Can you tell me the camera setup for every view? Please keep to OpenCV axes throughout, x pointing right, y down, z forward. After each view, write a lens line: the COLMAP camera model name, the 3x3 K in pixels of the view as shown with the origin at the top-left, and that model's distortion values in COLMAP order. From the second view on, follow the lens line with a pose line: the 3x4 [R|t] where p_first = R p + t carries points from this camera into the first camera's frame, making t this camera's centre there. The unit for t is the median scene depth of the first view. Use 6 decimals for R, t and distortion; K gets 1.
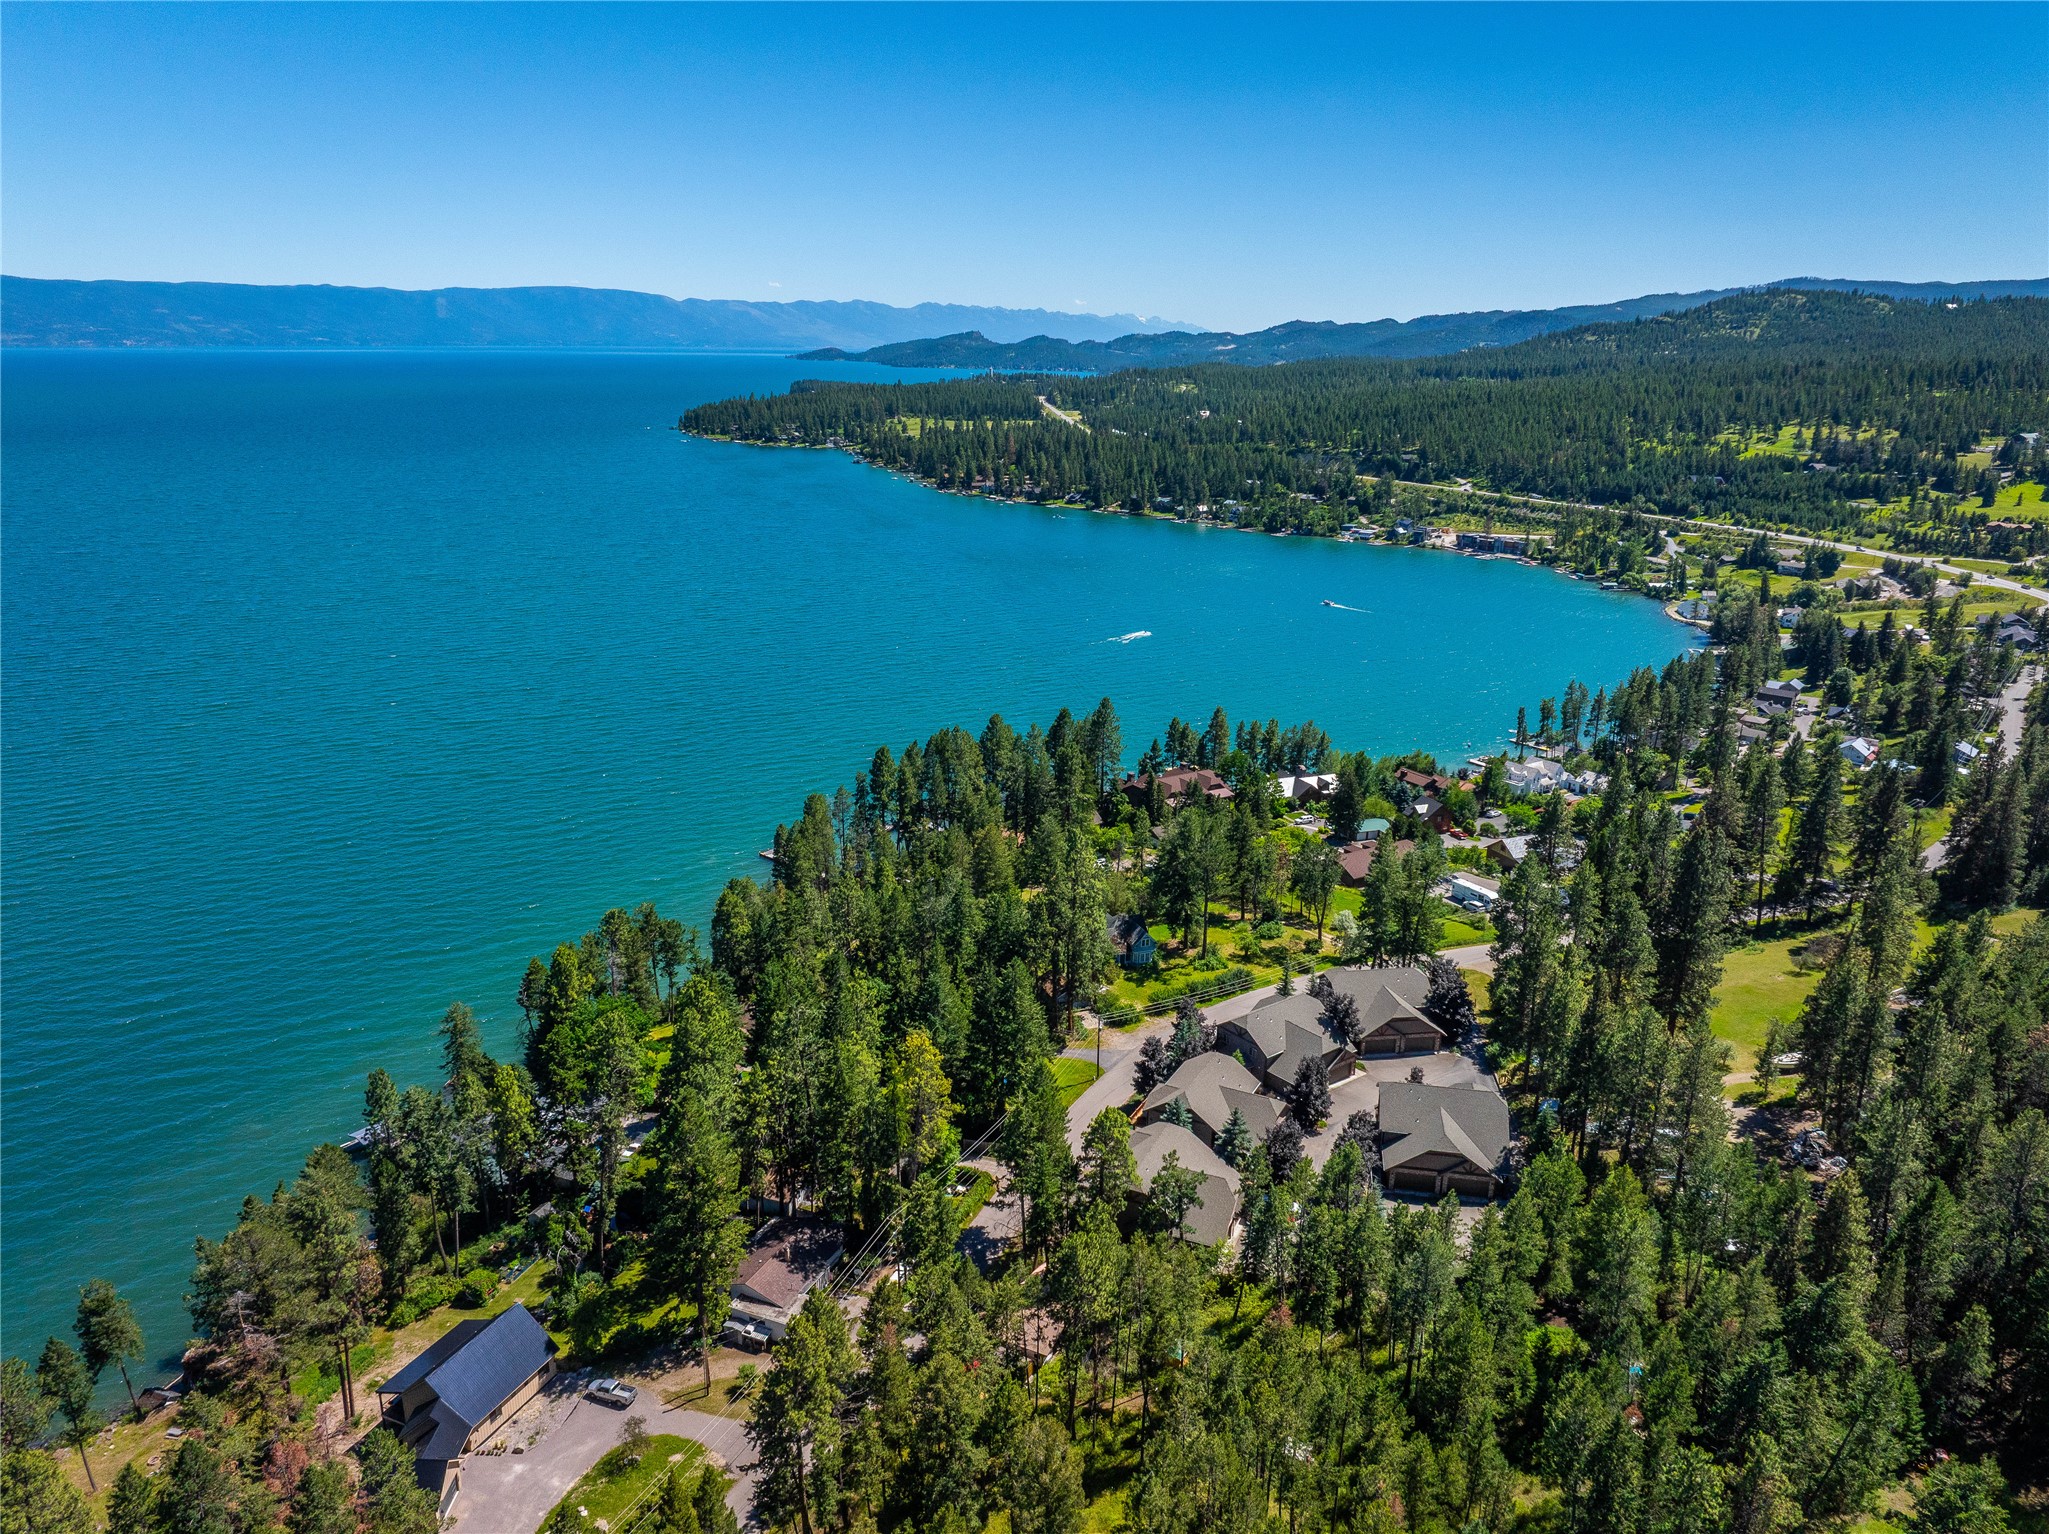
lens RADIAL K [[1481.0, 0, 1019.5], [0, 1481.0, 762.7], [0, 0, 1]] dist [-0.020425, -0.037129]
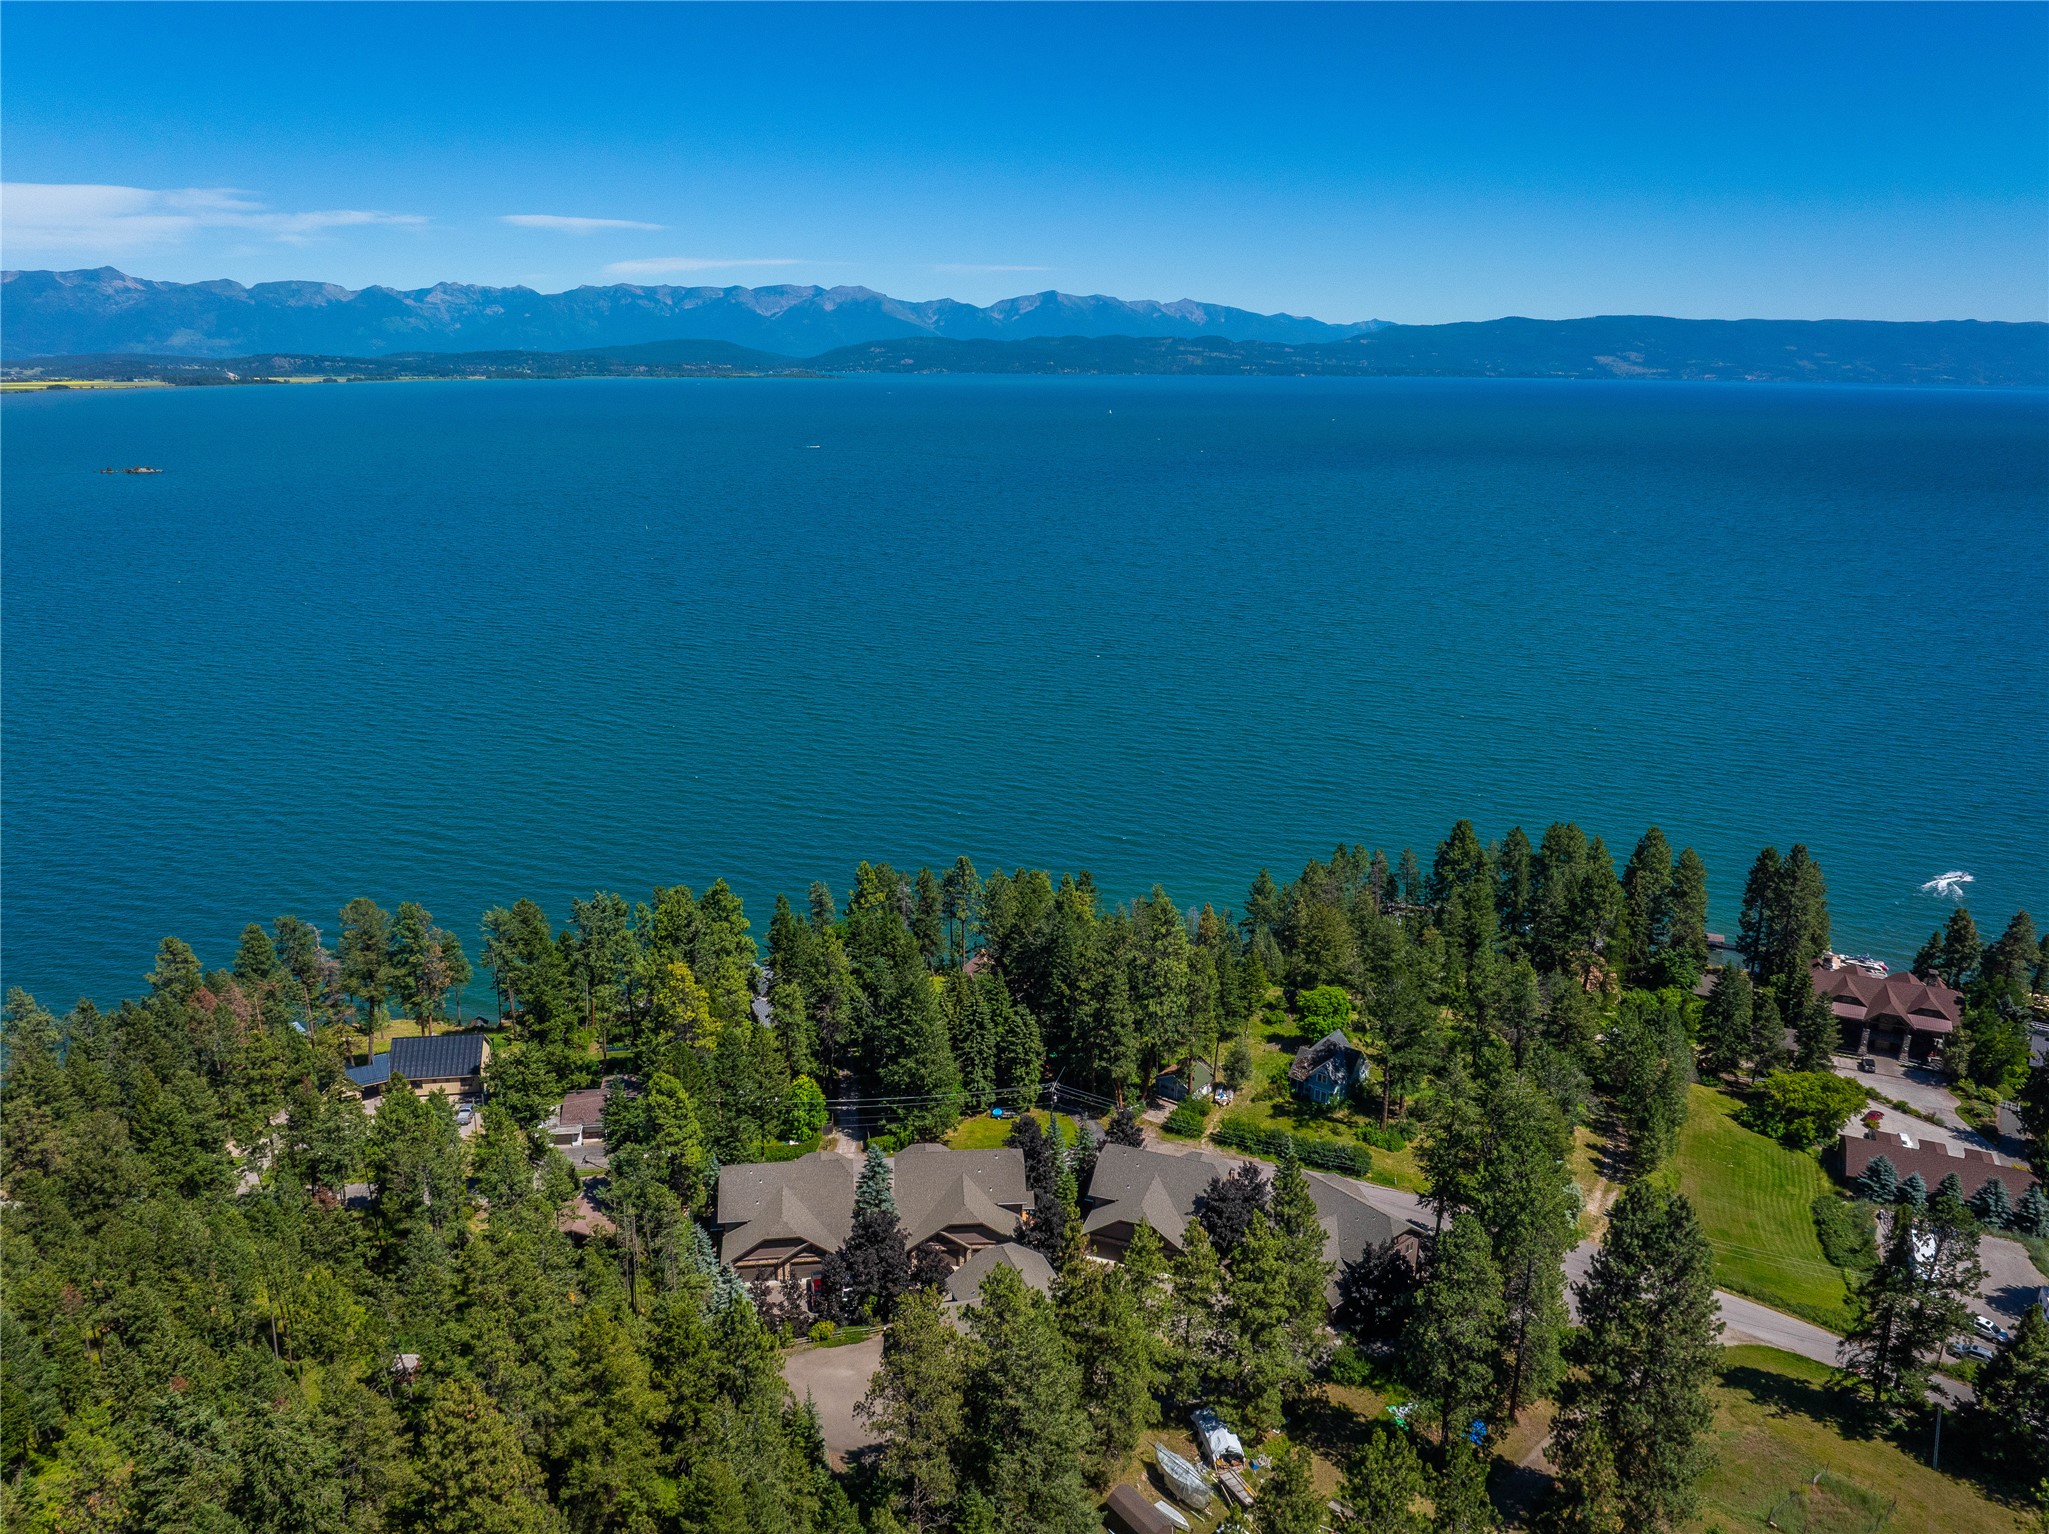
lens RADIAL K [[1499.8, 0, 1032.0], [0, 1499.8, 760.9], [0, 0, 1]] dist [-0.044838, 0.005405]
pose [[0.505251, 0.214378, -0.835921, 0.233206], [-0.238321, 0.965645, 0.103600, -0.033987], [0.829412, 0.146874, 0.538983, 0.139037]]
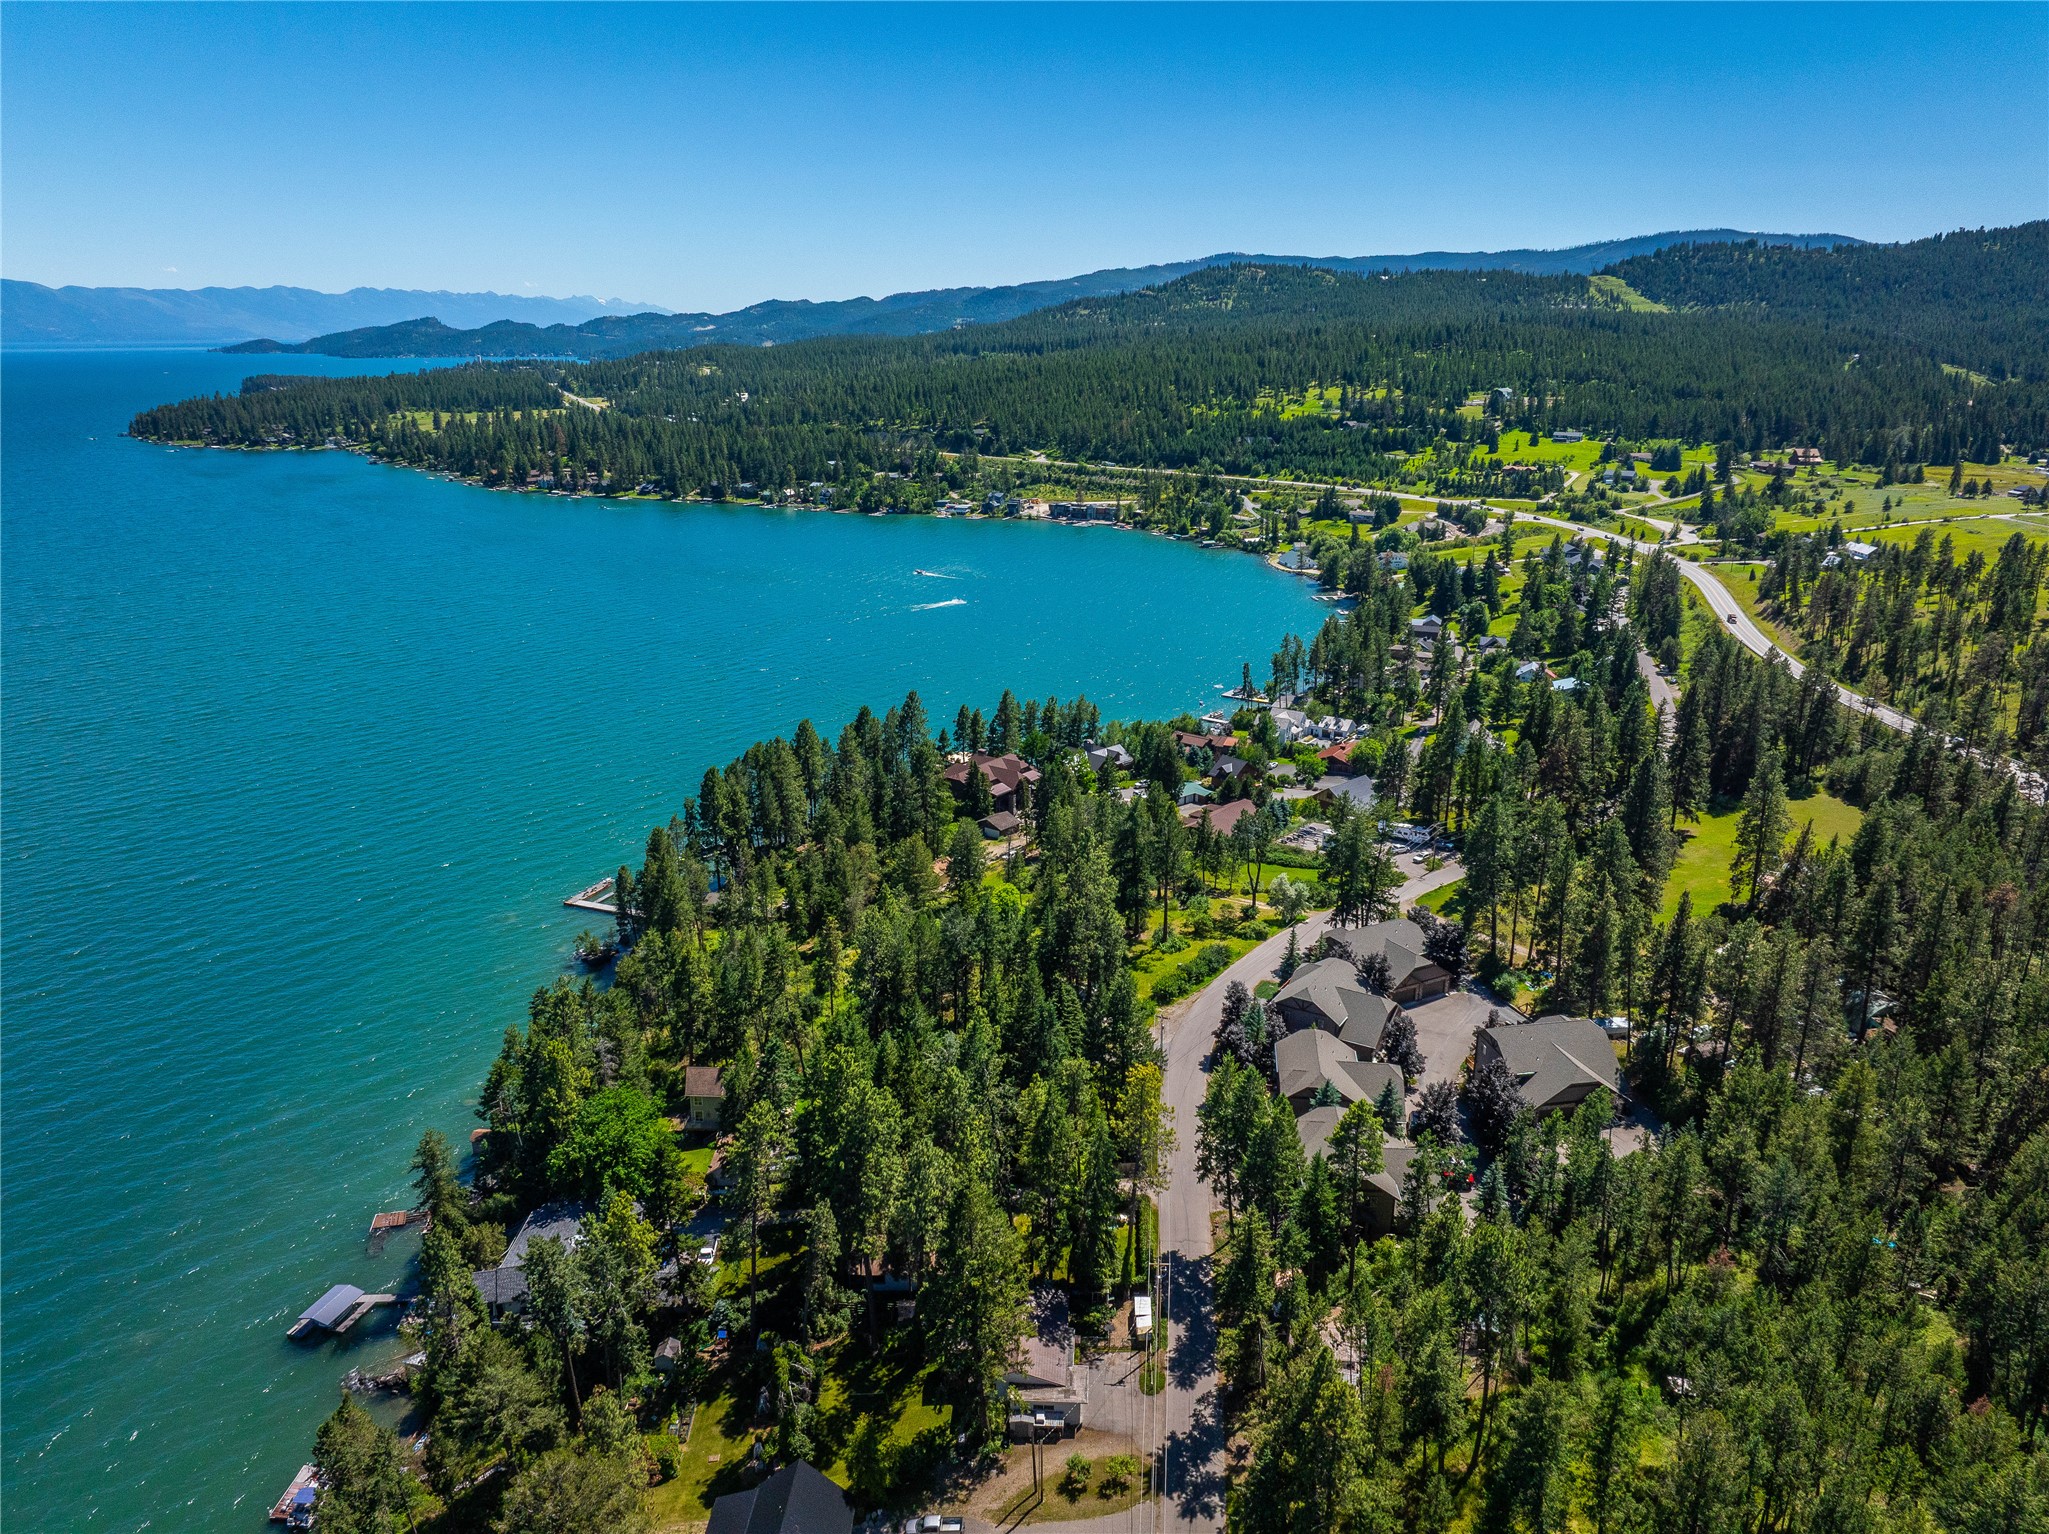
lens RADIAL K [[1496.4, 0, 1002.9], [0, 1496.4, 766.5], [0, 0, 1]] dist [-0.036401, -0.004462]
pose [[0.936337, -0.111755, 0.332841, -0.104984], [0.107883, 0.993706, 0.030156, -0.008743], [-0.334116, 0.007672, 0.942501, 0.035274]]
